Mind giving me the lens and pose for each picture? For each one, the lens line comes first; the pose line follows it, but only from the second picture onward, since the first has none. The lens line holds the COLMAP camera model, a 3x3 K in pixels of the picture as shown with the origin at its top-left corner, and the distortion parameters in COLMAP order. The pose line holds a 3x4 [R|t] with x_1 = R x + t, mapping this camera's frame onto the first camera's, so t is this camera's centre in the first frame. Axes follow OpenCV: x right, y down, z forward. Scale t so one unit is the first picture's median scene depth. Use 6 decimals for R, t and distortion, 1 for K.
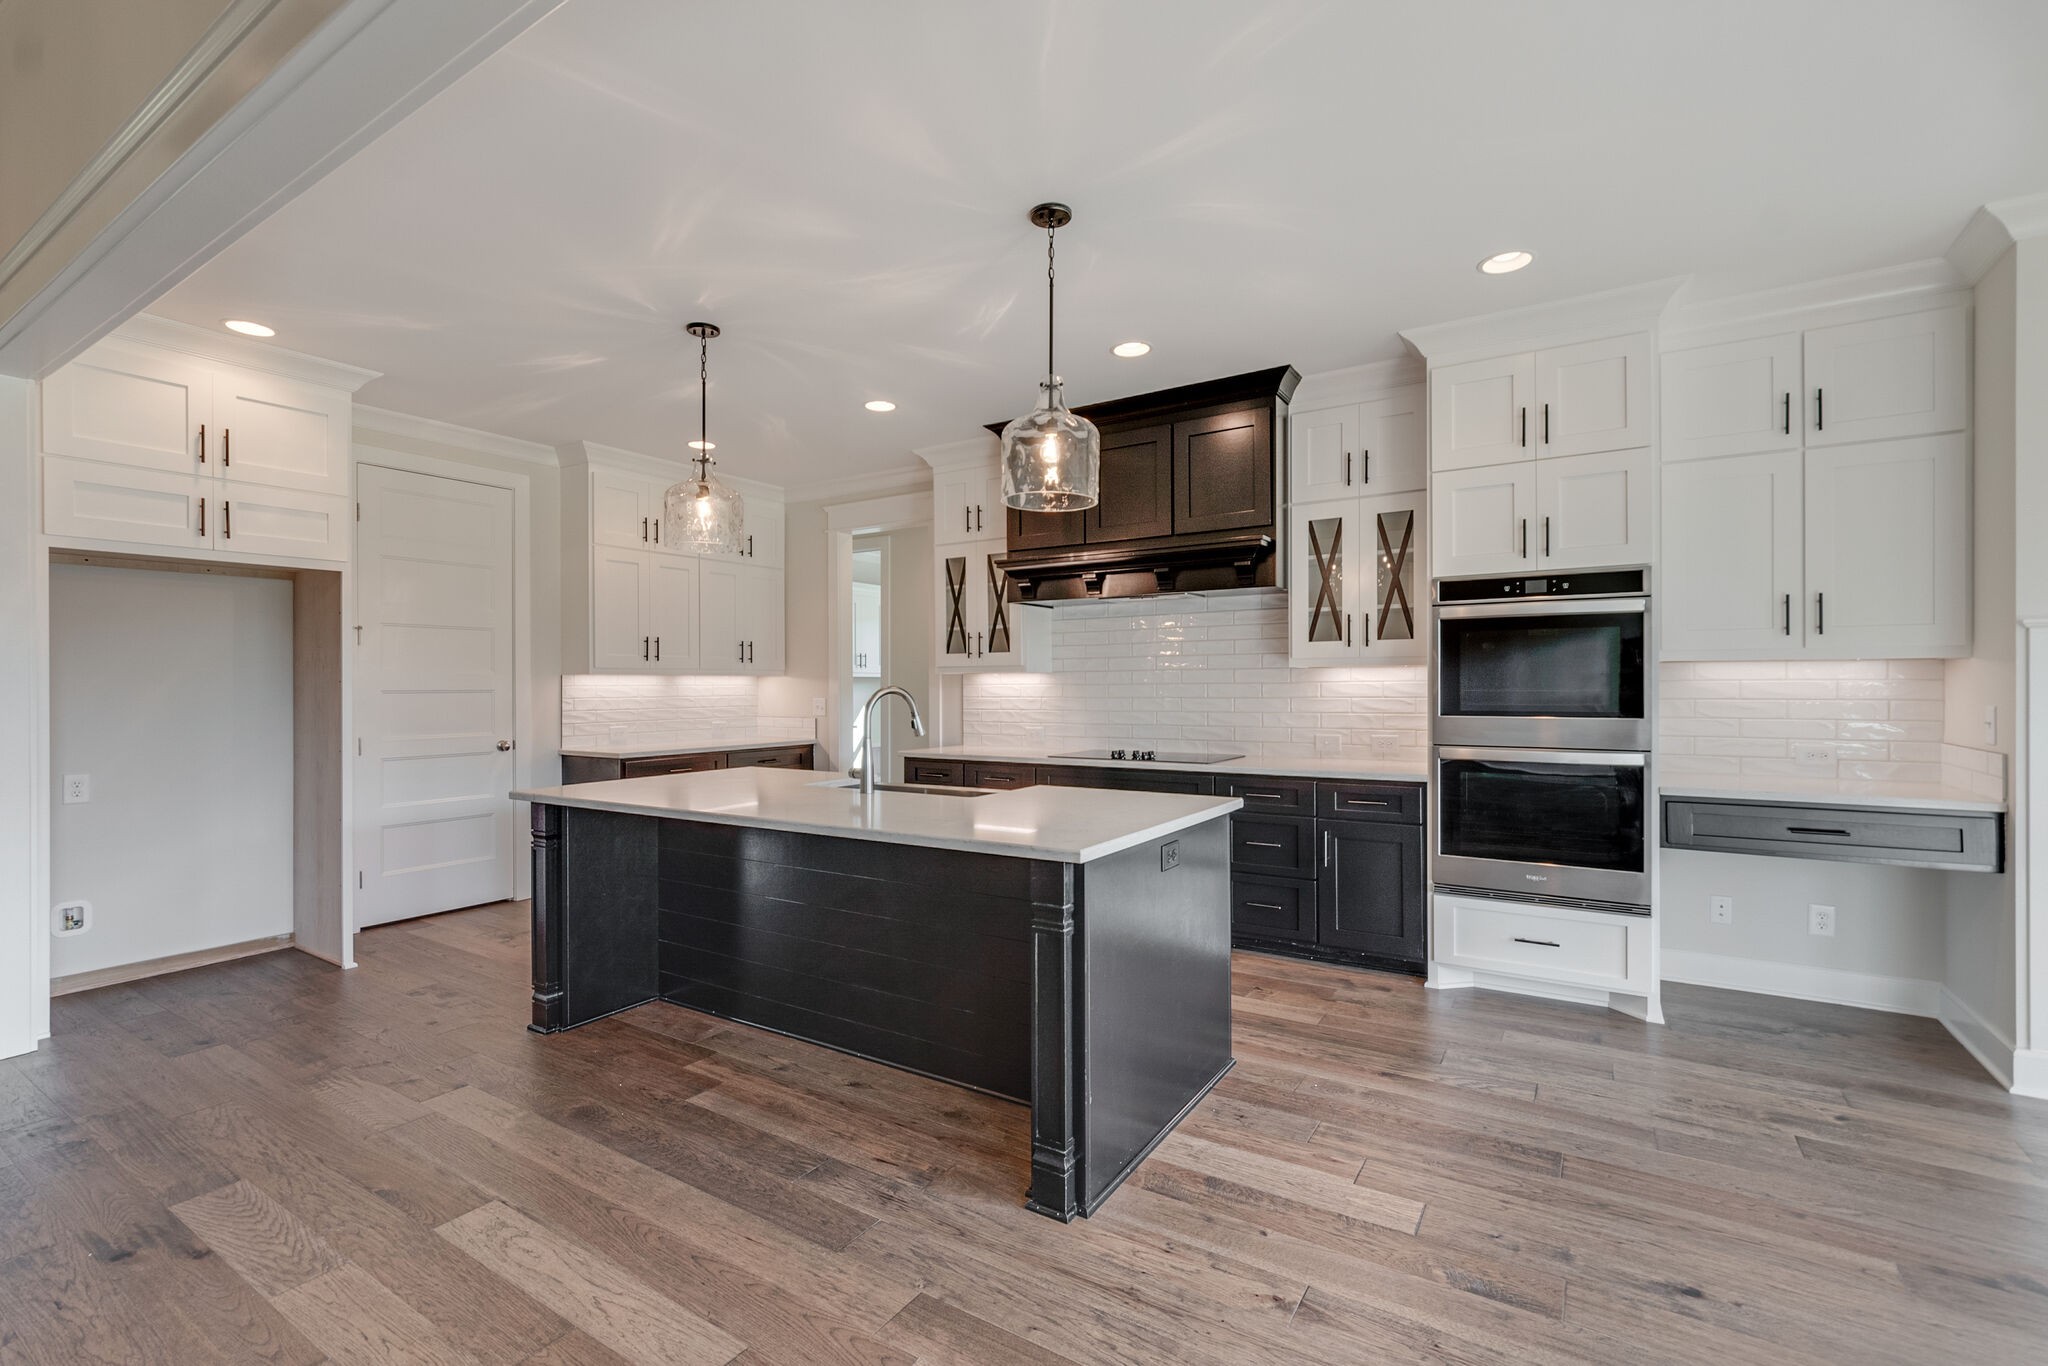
lens RADIAL K [[906.4, 0, 1016.2], [0, 906.4, 685.1], [0, 0, 1]] dist [-0.003153, 0.000180]
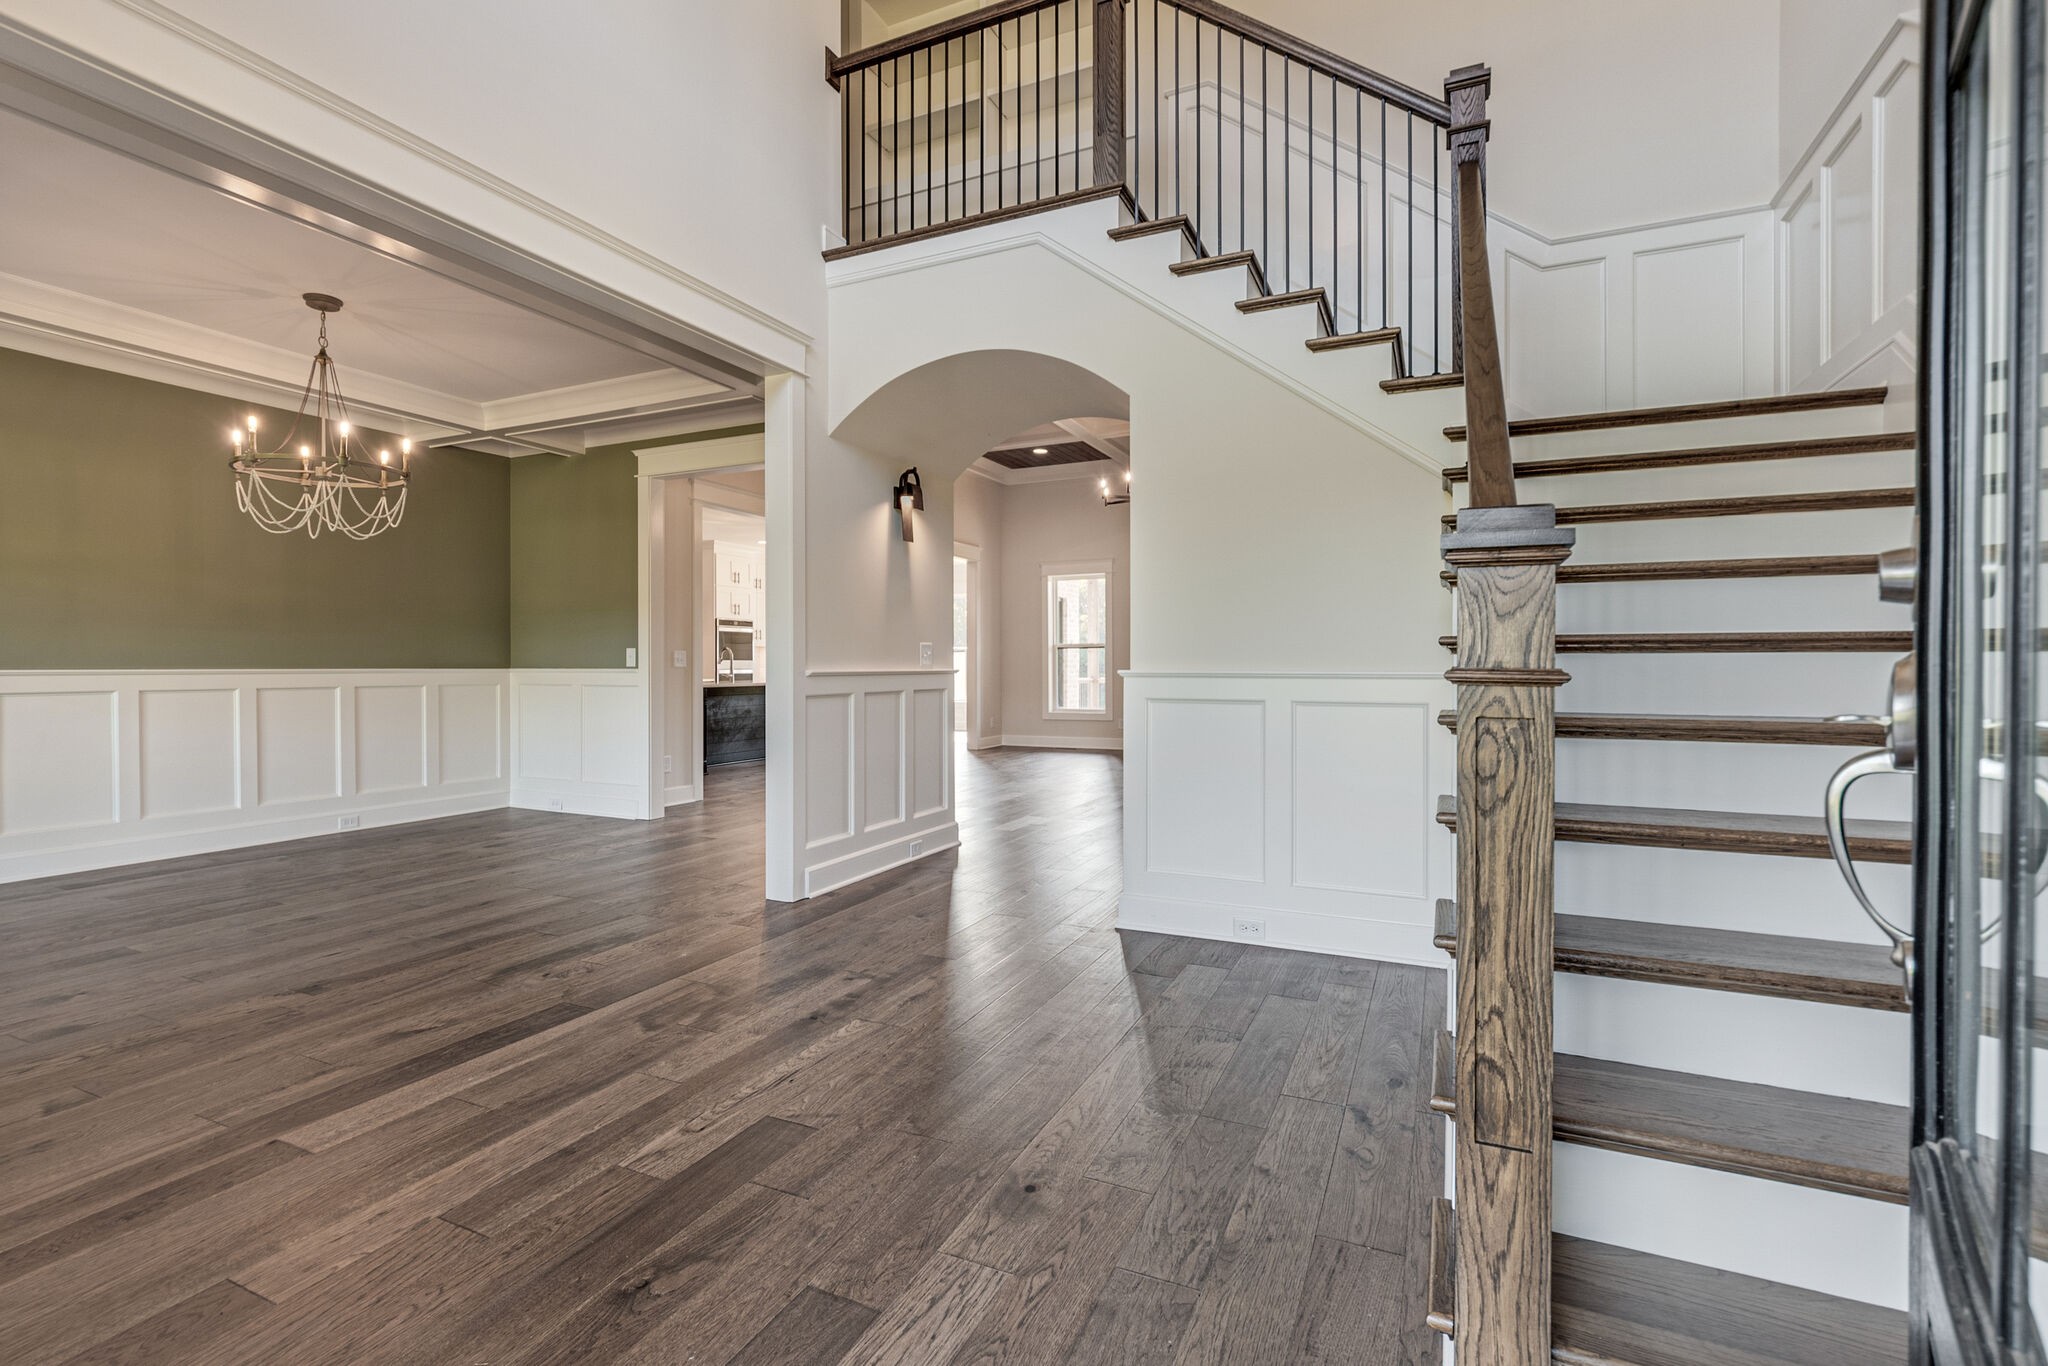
lens RADIAL K [[940.5, 0, 1024.0], [0, 940.5, 683.0], [0, 0, 1]] dist [0.000471, -0.000029]
pose [[-0.149241, -0.015373, 0.988681, -3.197968], [-0.002103, 0.999882, 0.015230, 0.063495], [-0.988799, 0.000193, -0.149256, 0.445724]]
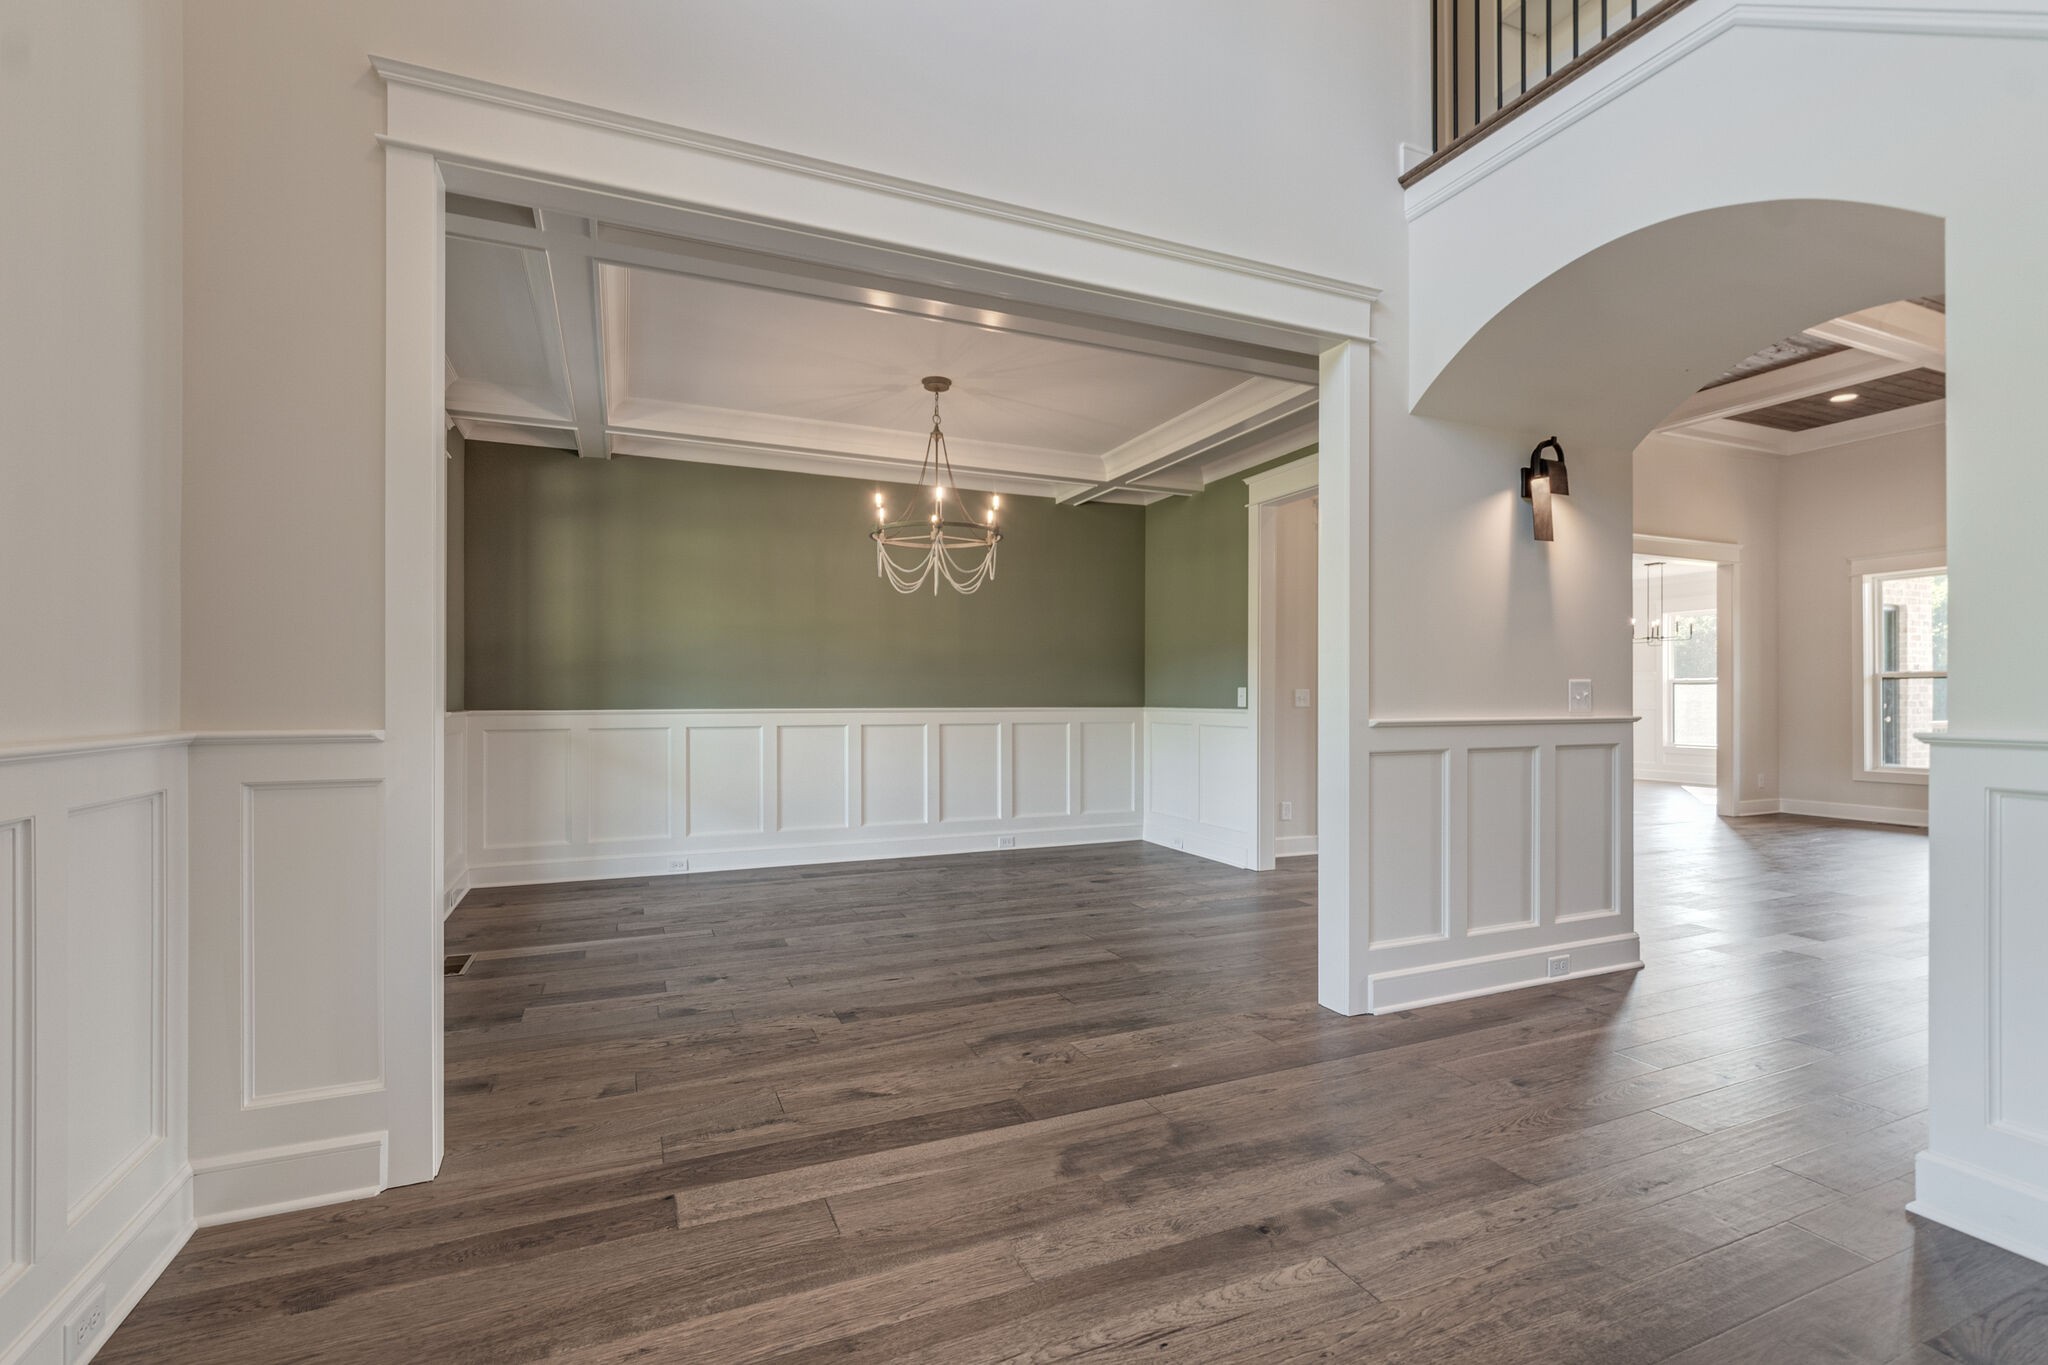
lens RADIAL K [[932.1, 0, 1020.6], [0, 932.1, 698.6], [0, 0, 1]] dist [-0.001021, -0.001056]
pose [[0.548478, 0.002662, 0.836161, -2.956868], [-0.005421, 0.999985, 0.000373, 0.048885], [-0.836147, -0.004738, 0.548484, 0.336836]]
